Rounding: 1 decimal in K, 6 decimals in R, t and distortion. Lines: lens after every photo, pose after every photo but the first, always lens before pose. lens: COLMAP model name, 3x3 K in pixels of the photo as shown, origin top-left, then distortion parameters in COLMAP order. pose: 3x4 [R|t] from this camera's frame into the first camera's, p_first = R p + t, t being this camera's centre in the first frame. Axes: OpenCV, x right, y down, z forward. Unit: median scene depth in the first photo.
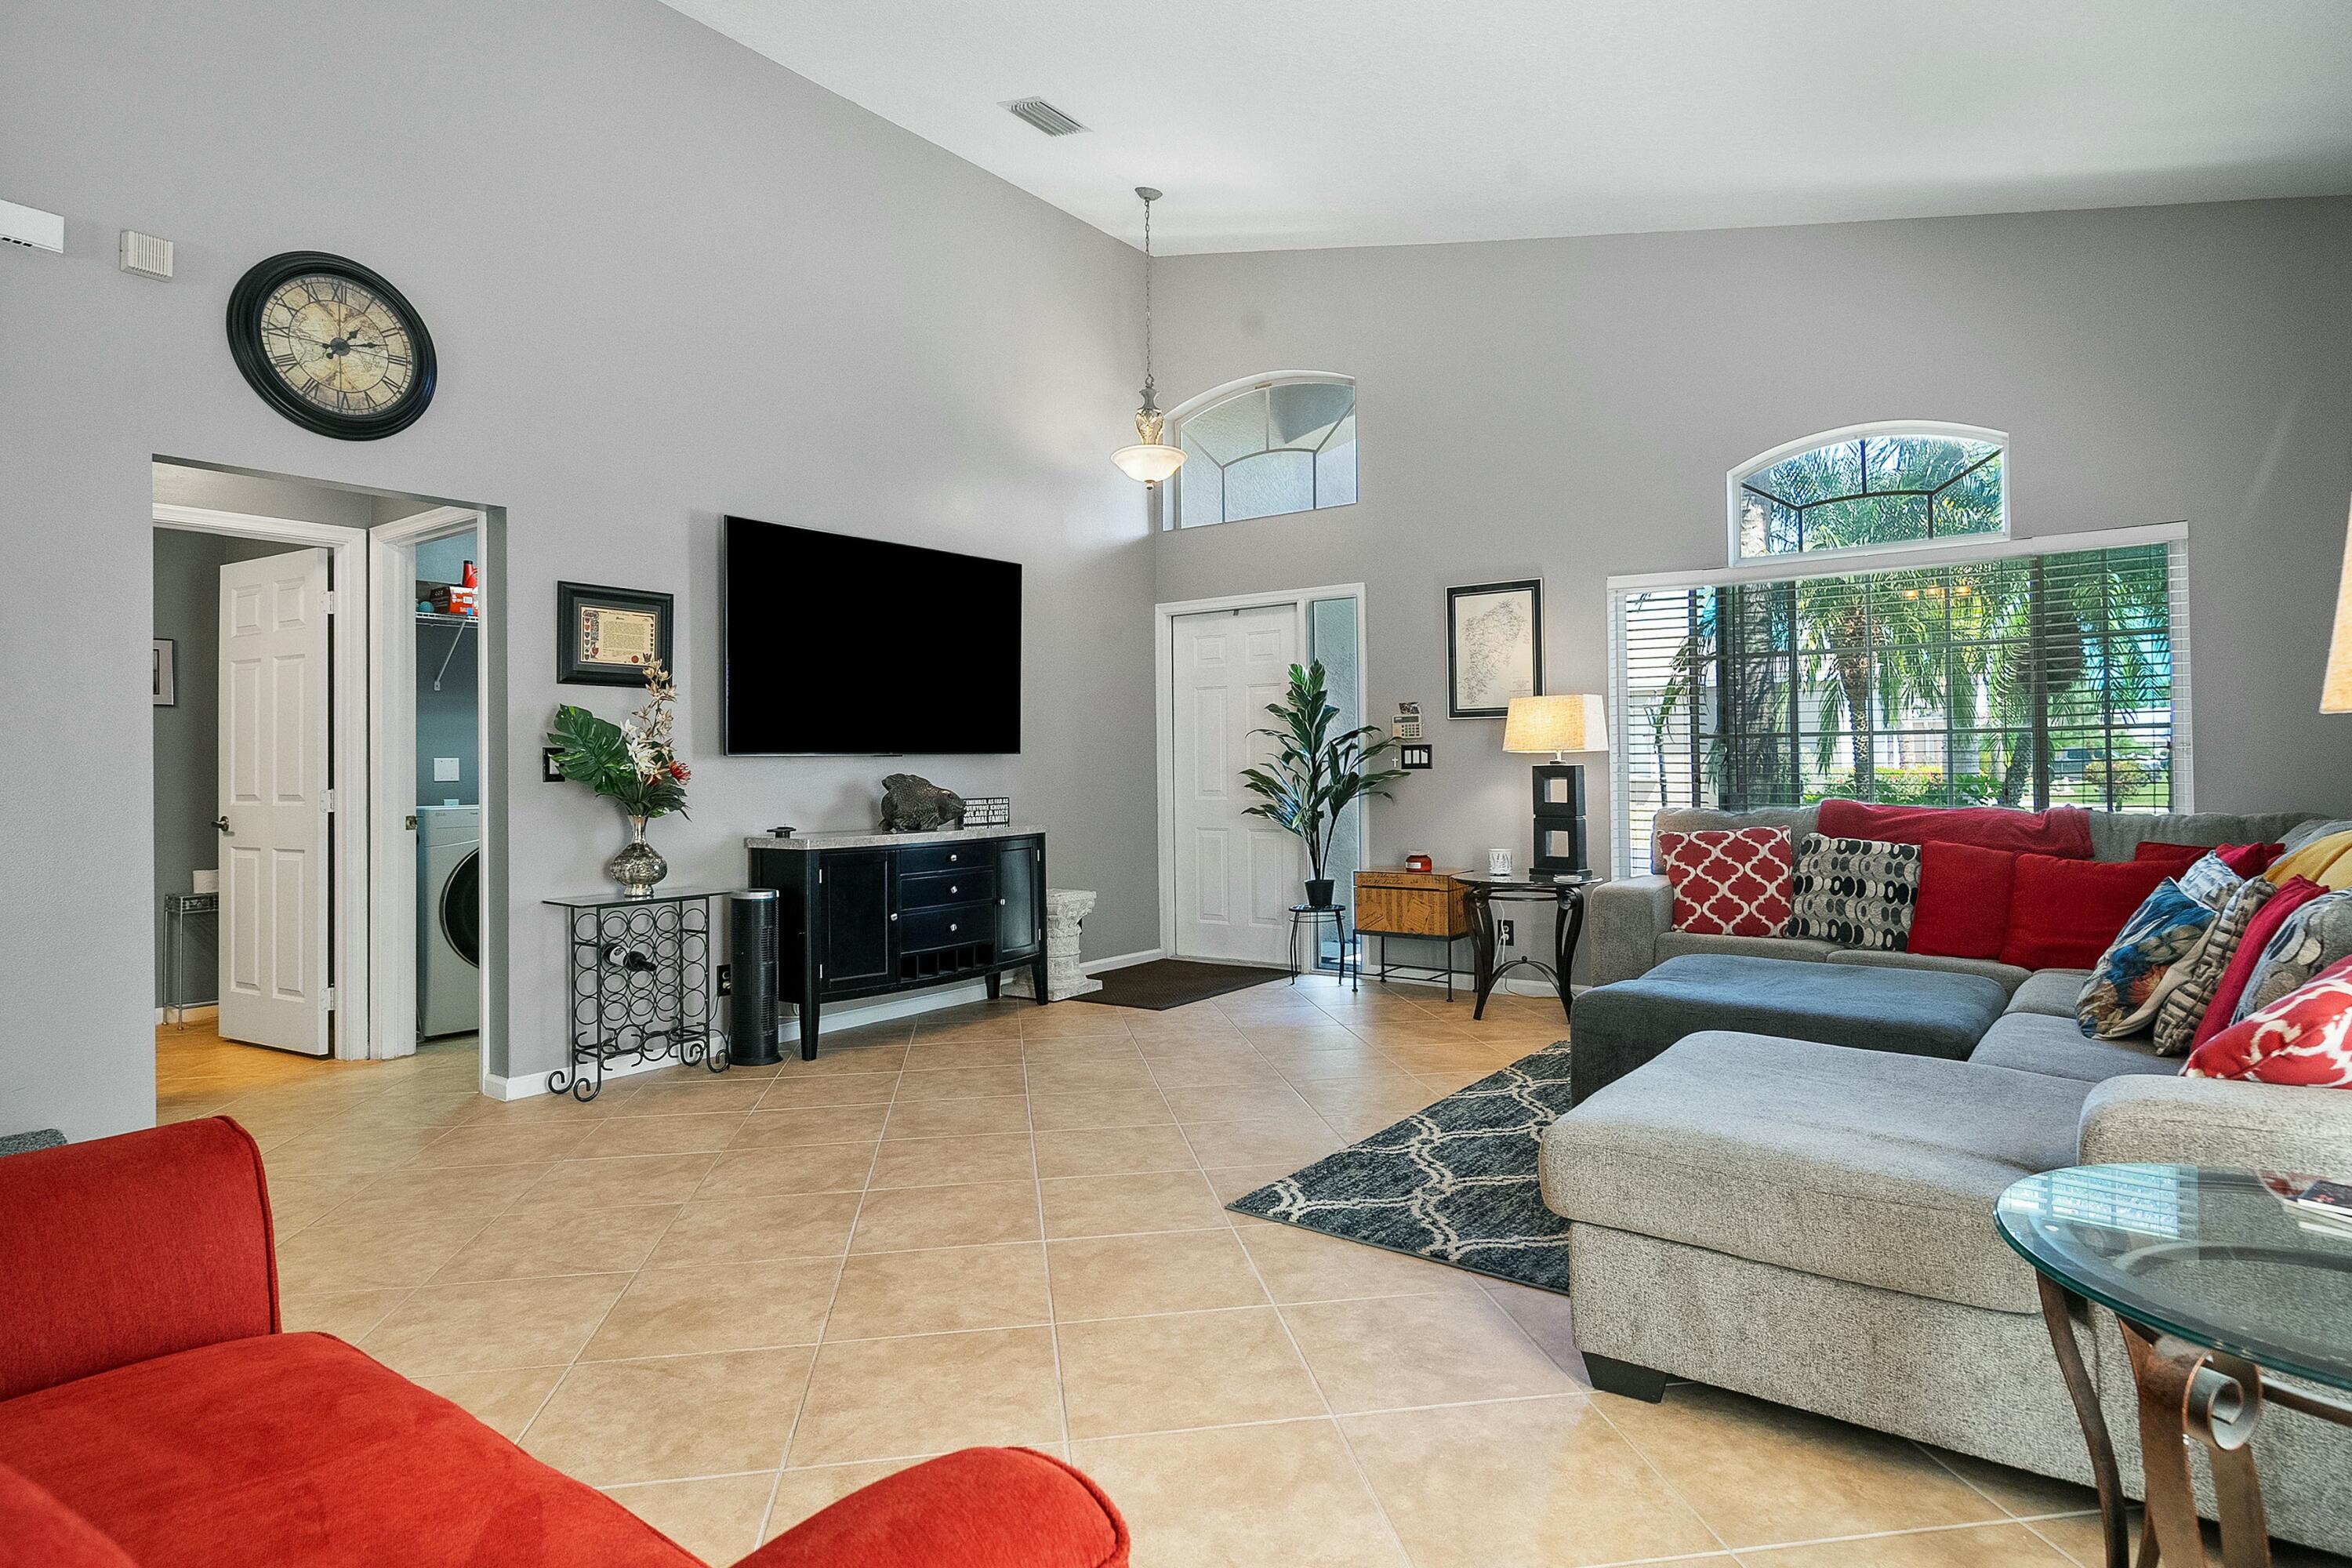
lens RADIAL K [[1257.1, 0, 1190.2], [0, 1257.1, 755.7], [0, 0, 1]] dist [0.001747, 0.000533]
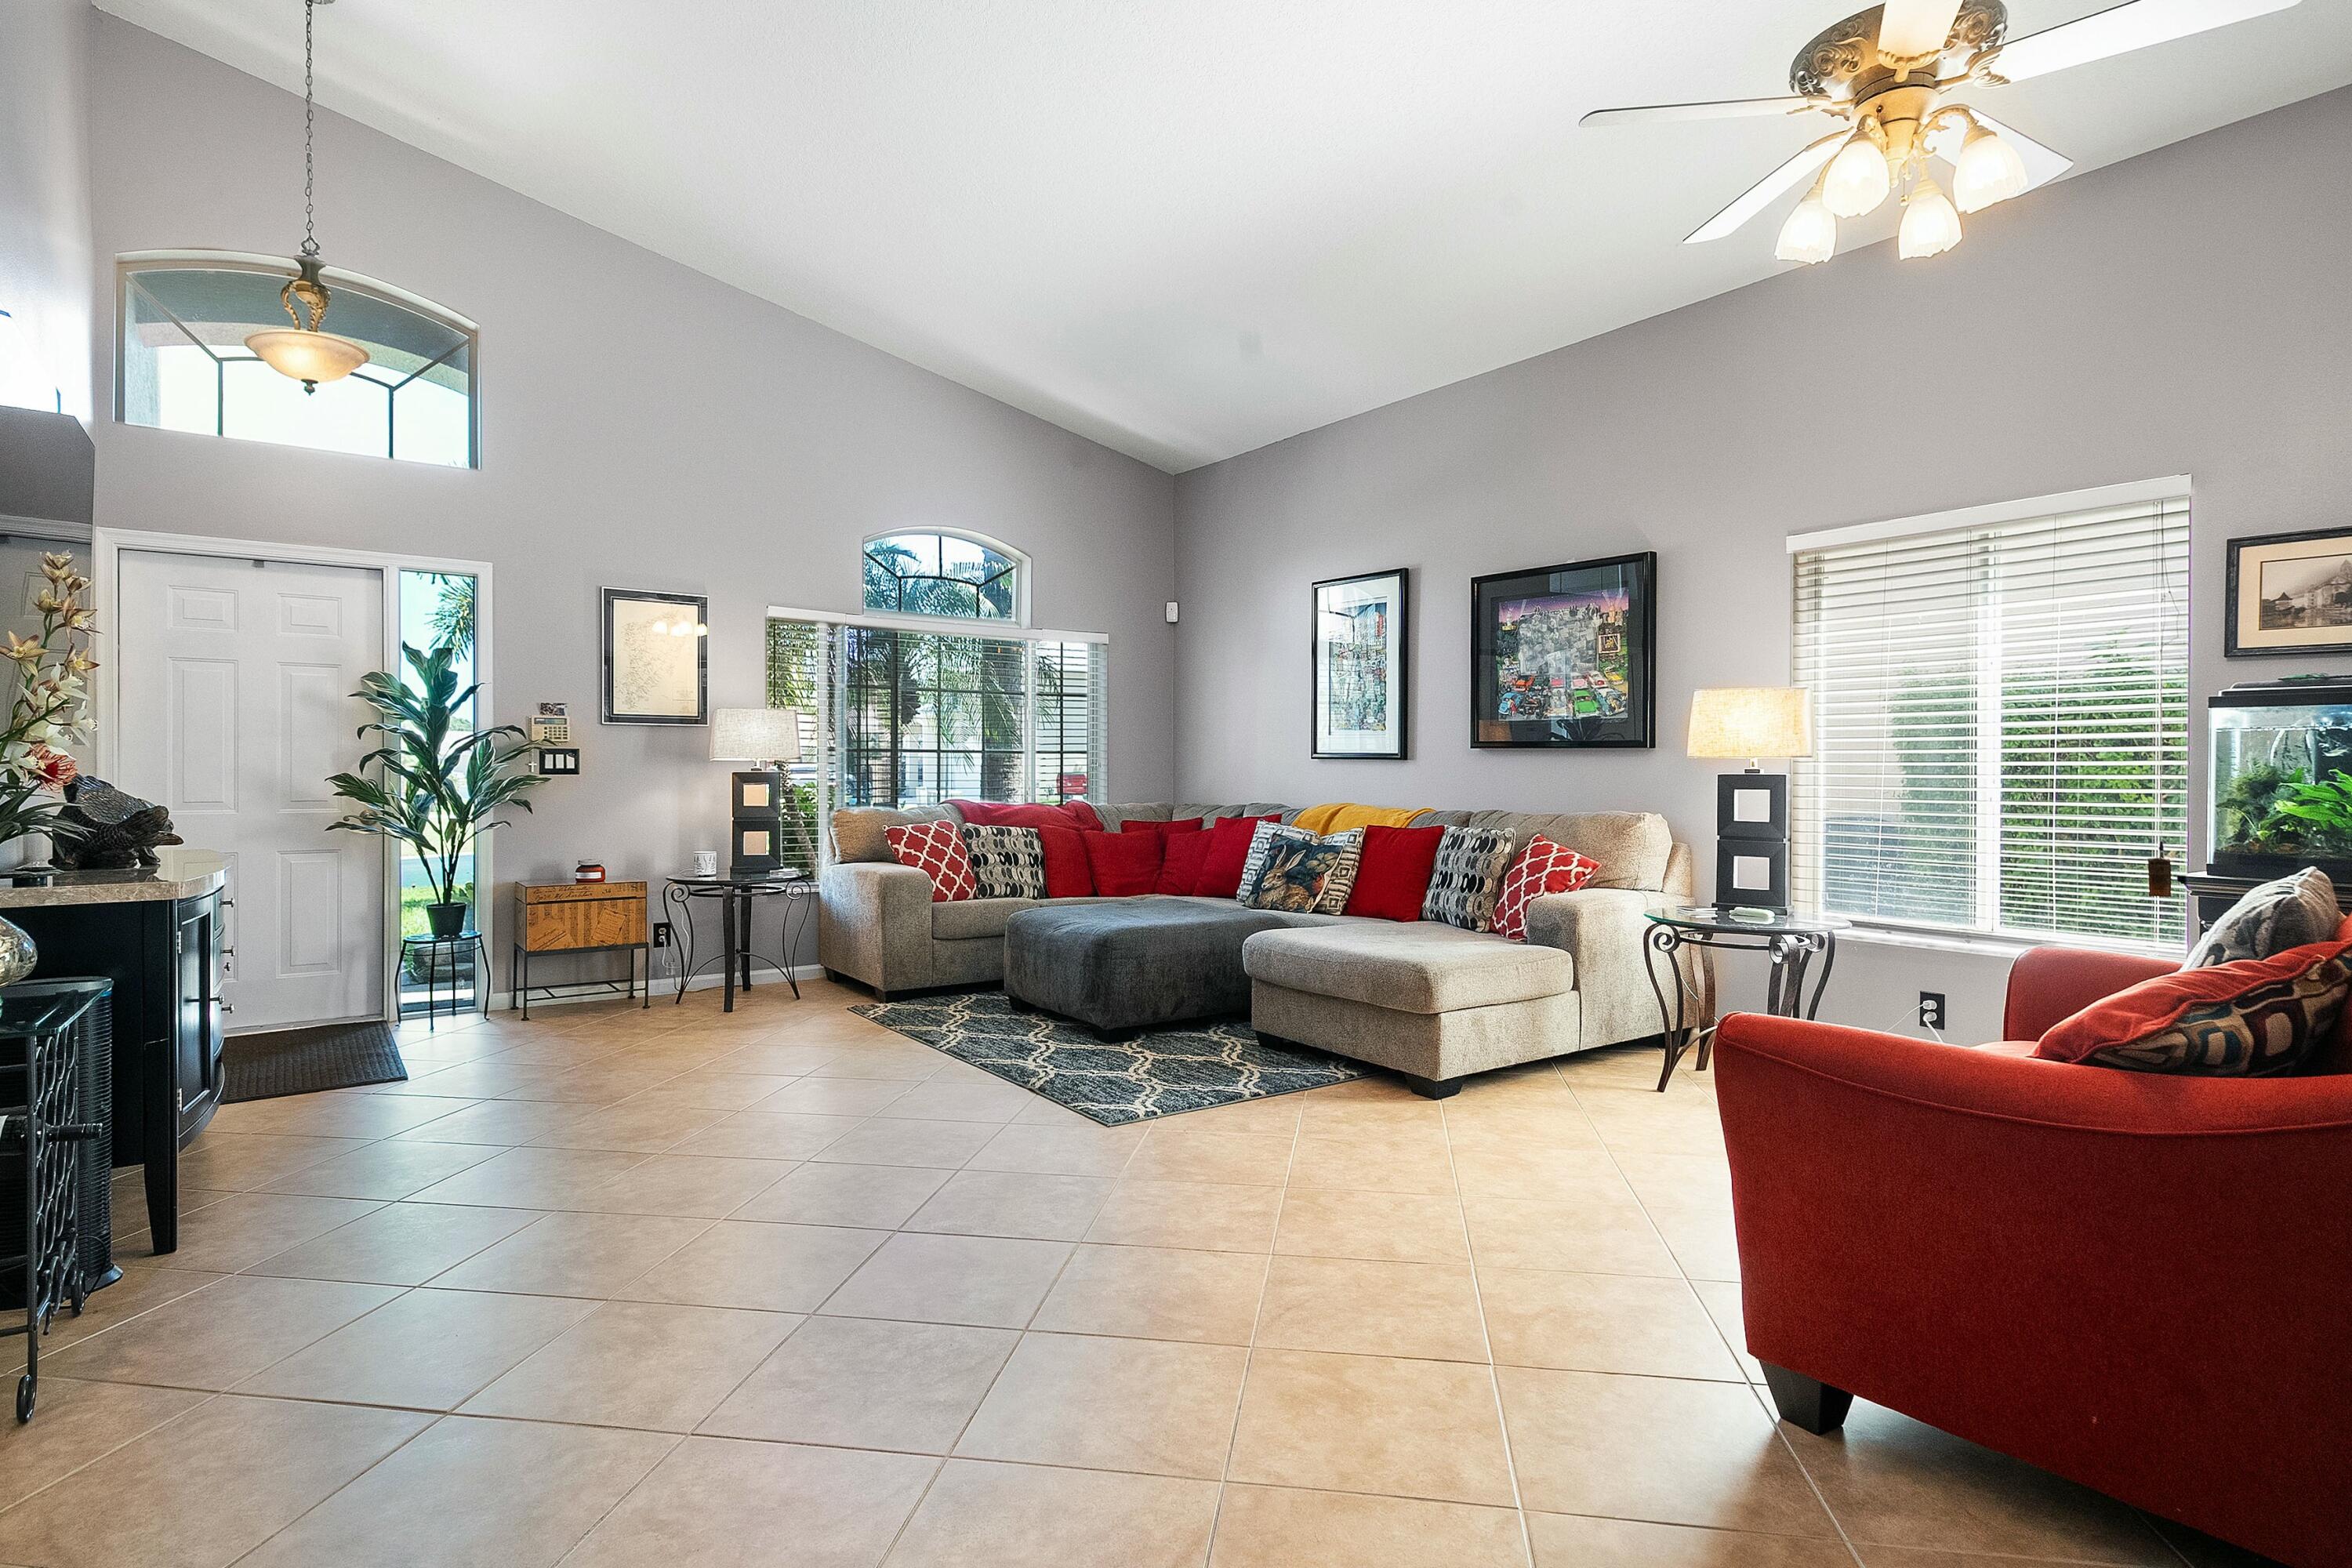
lens RADIAL K [[1203.5, 0, 1188.0], [0, 1203.5, 779.1], [0, 0, 1]] dist [0.003195, 0.001201]
pose [[0.312273, 0.005551, 0.949976, -0.658529], [-0.014778, 0.999890, -0.000985, 0.010028], [-0.949878, -0.013731, 0.312321, 0.341413]]
